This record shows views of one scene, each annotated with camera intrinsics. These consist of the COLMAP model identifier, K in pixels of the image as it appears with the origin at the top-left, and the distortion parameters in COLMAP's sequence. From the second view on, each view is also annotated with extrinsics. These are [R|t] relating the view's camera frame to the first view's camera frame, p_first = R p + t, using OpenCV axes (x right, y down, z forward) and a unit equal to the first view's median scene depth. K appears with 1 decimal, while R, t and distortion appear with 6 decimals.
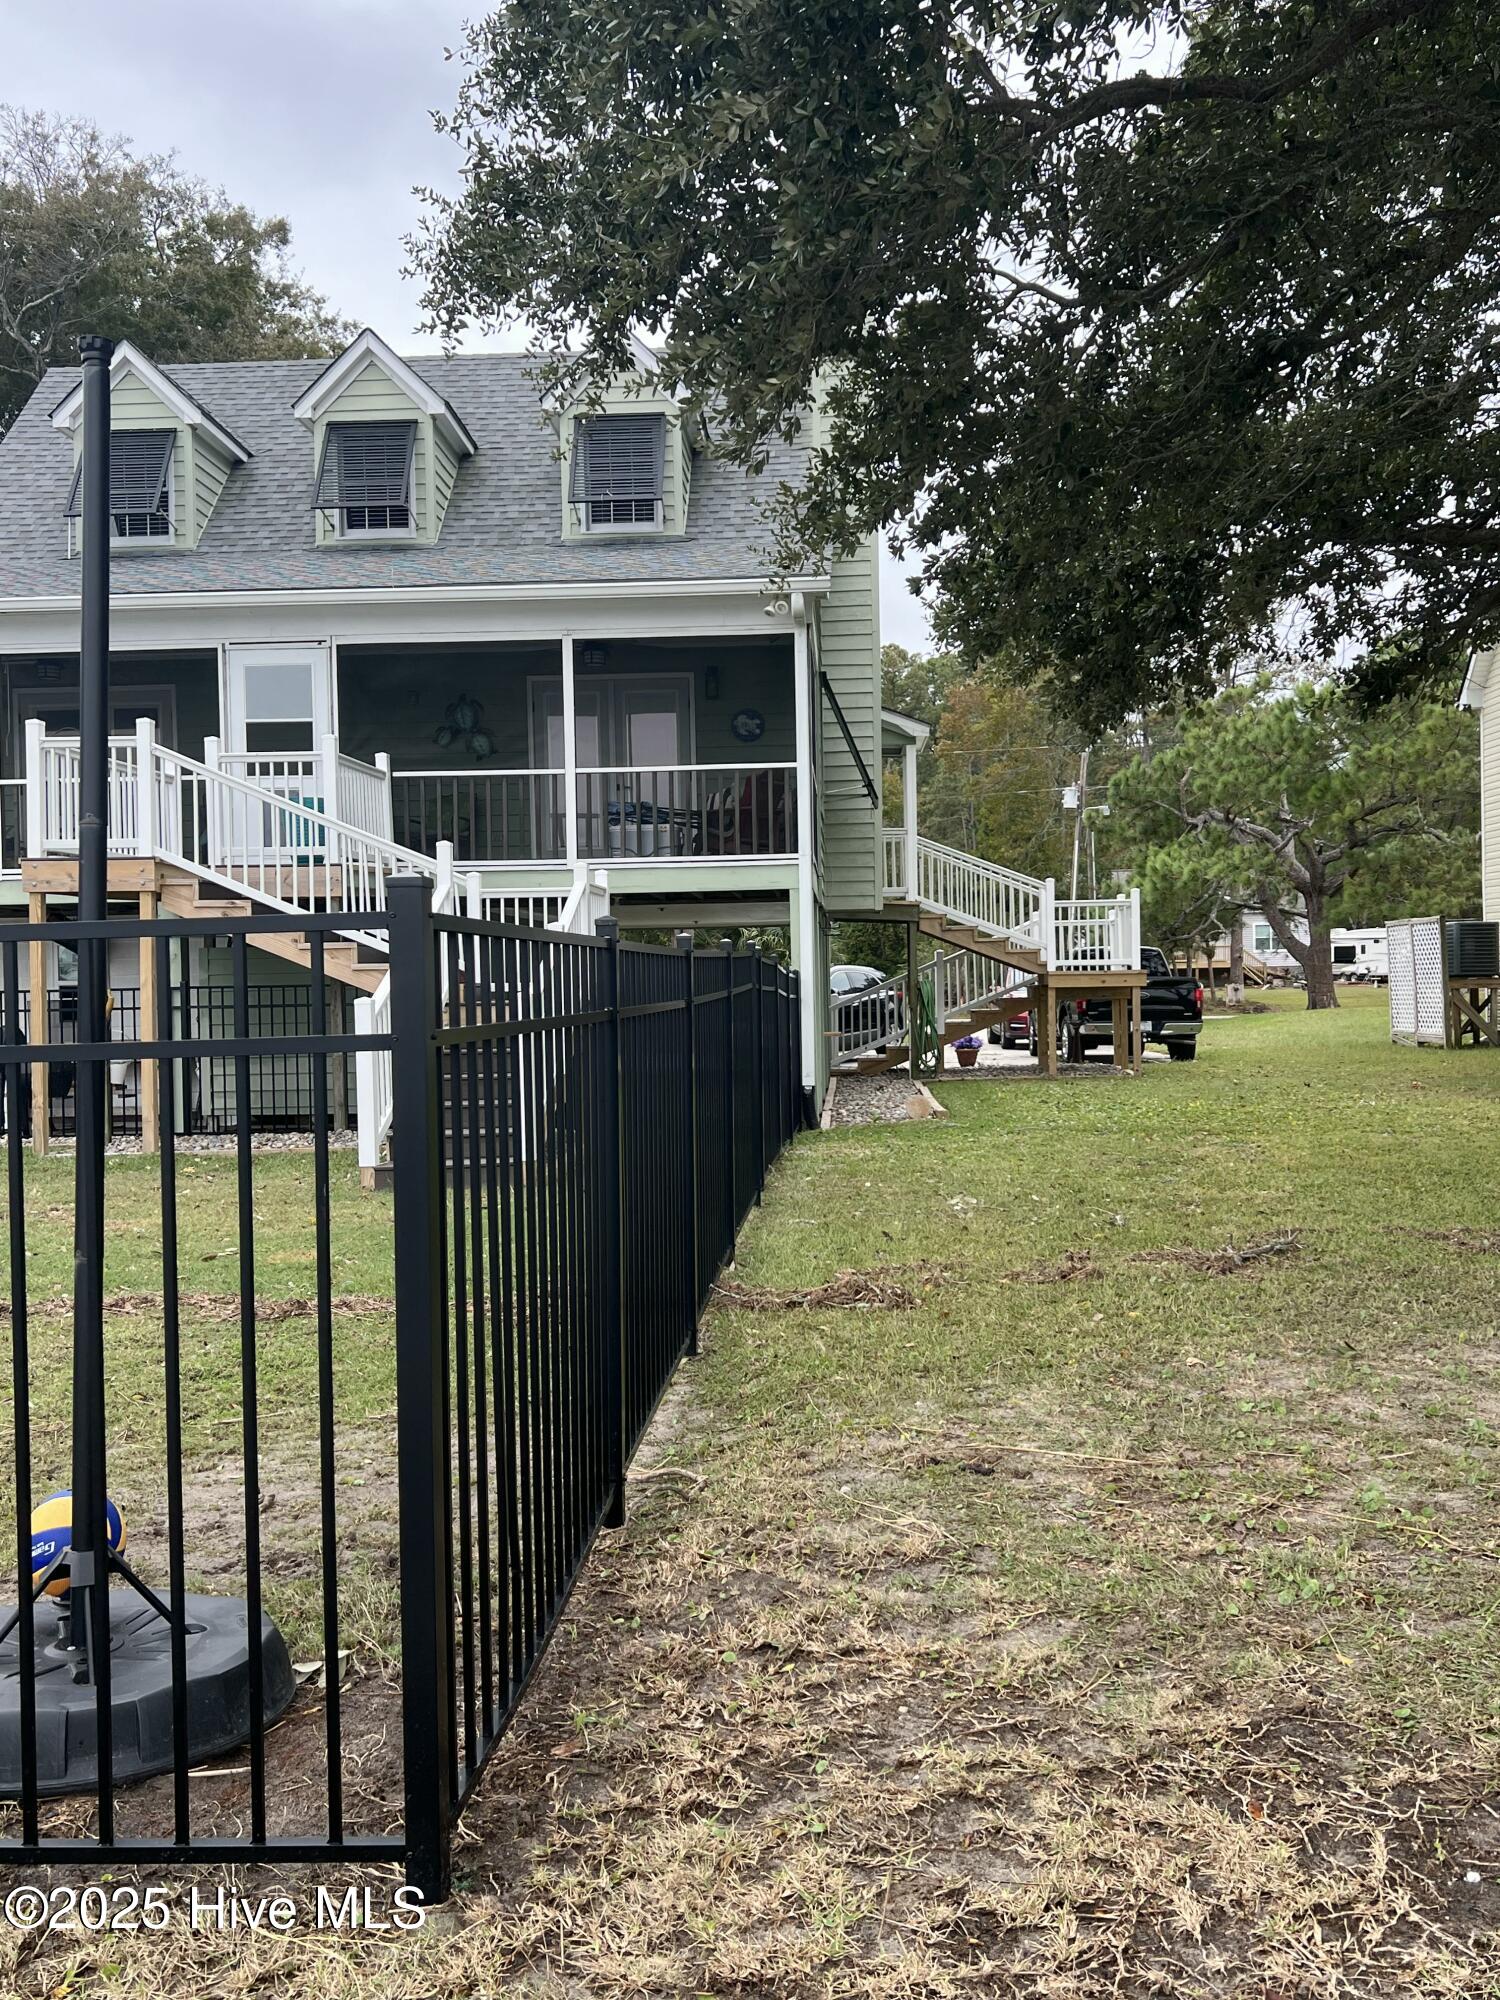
lens RADIAL K [[1779.4, 0, 750.0], [0, 1779.4, 1000.0], [0, 0, 1]] dist [0.113606, -0.224333]
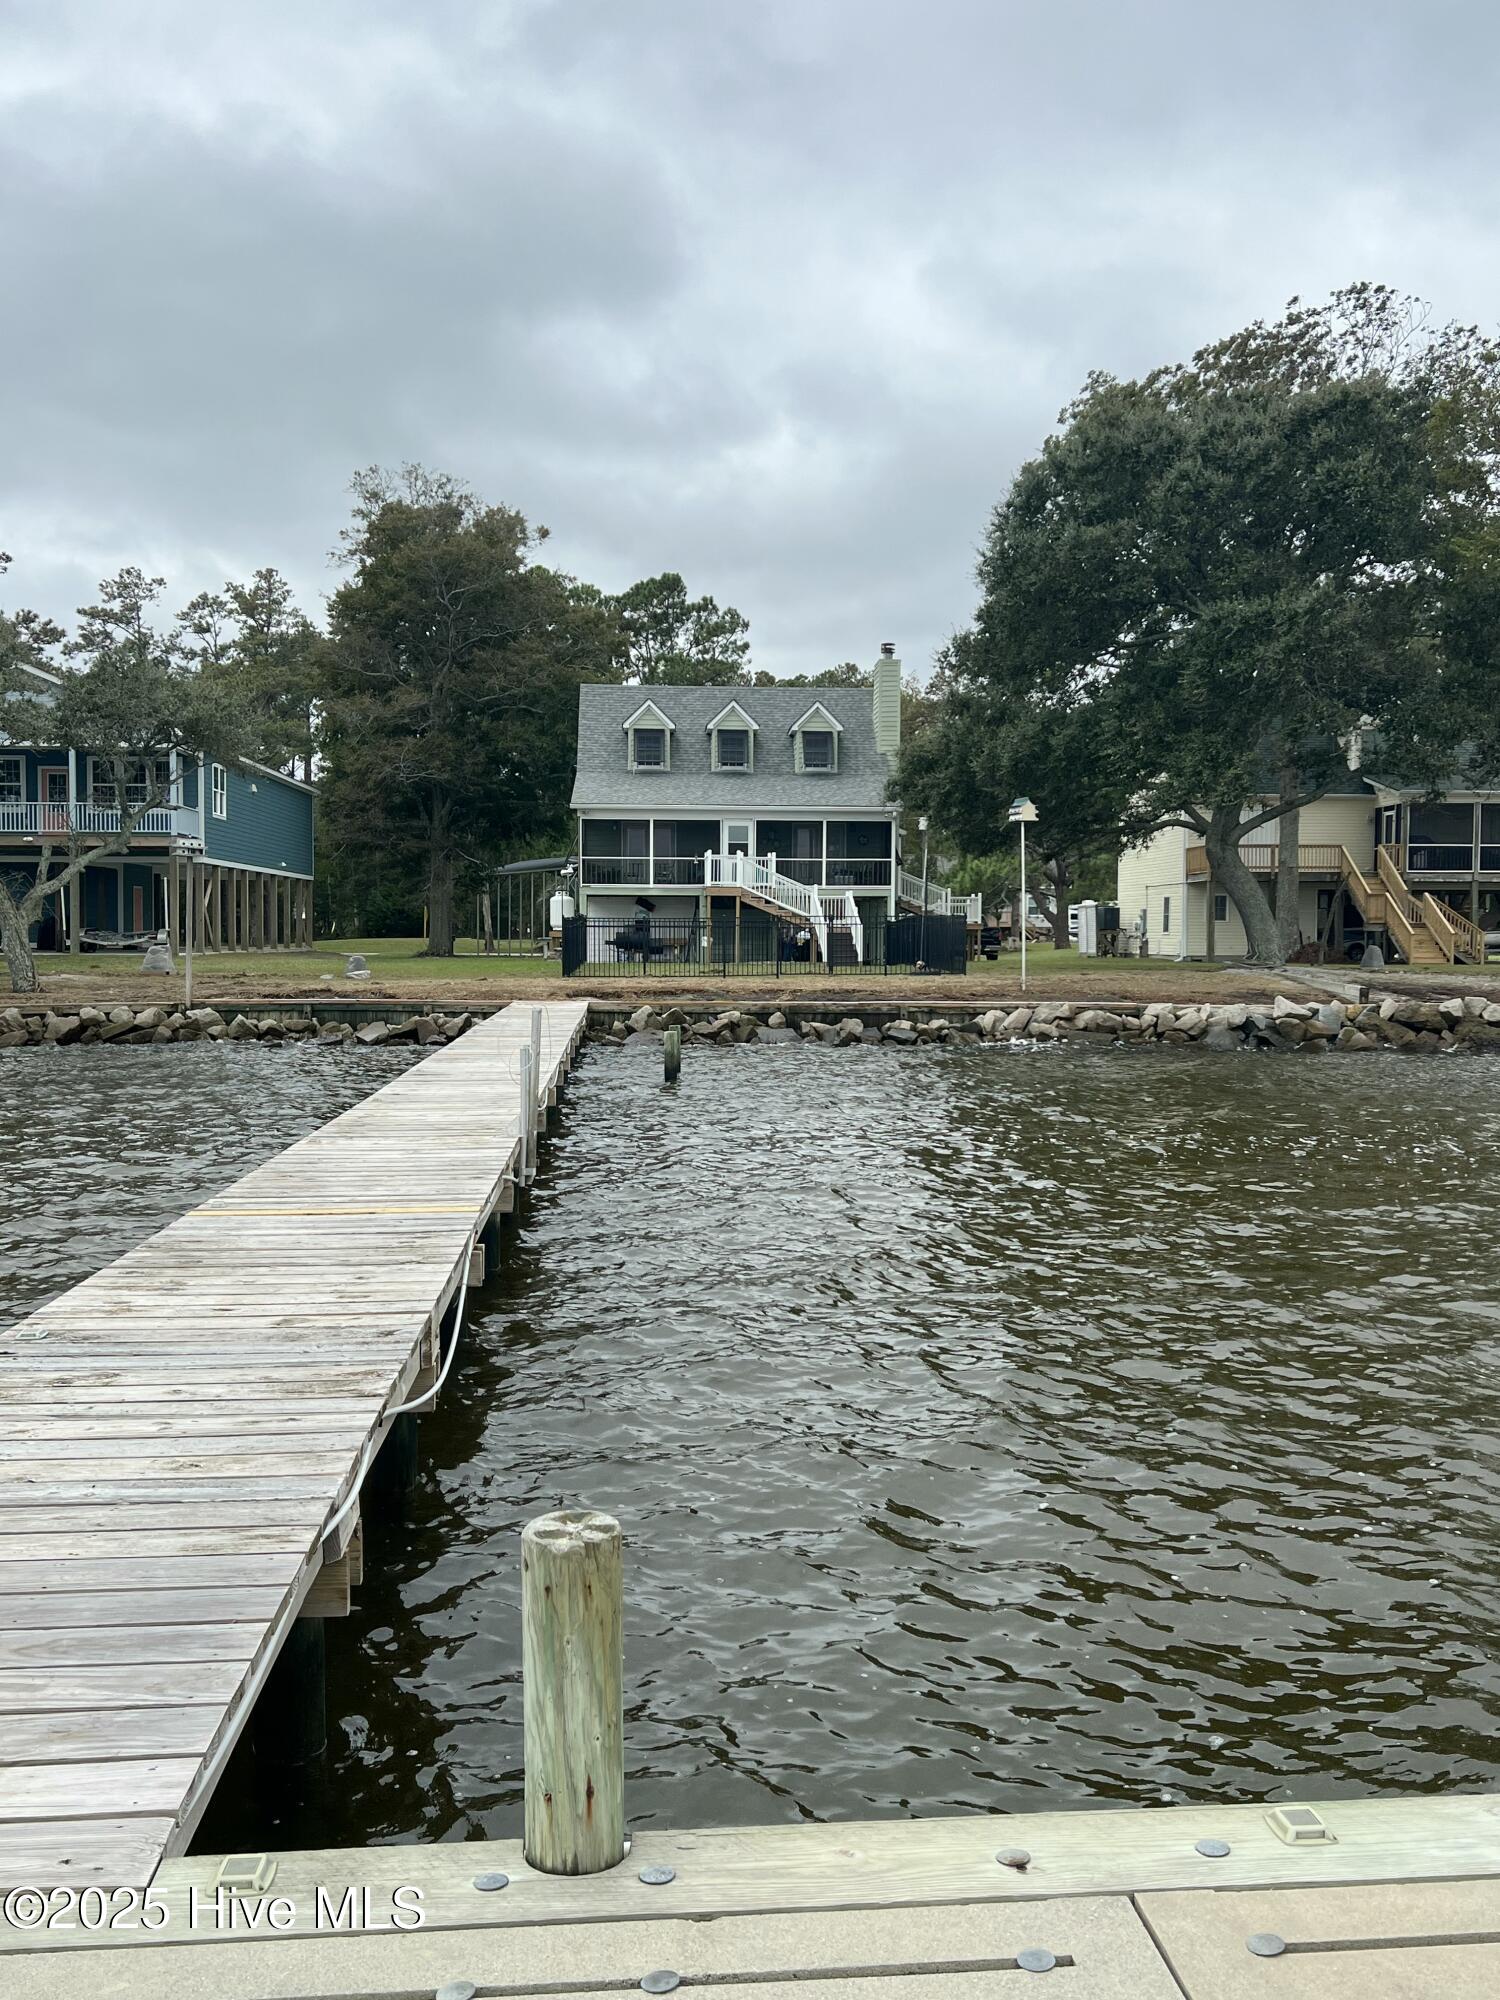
lens RADIAL K [[1779.4, 0, 750.0], [0, 1779.4, 1000.0], [0, 0, 1]] dist [0.113606, -0.224333]
pose [[0.992942, 0.016508, 0.117446, -0.376115], [-0.019437, 0.999527, 0.023838, 0.035637], [-0.116997, -0.025953, 0.992793, -1.395607]]
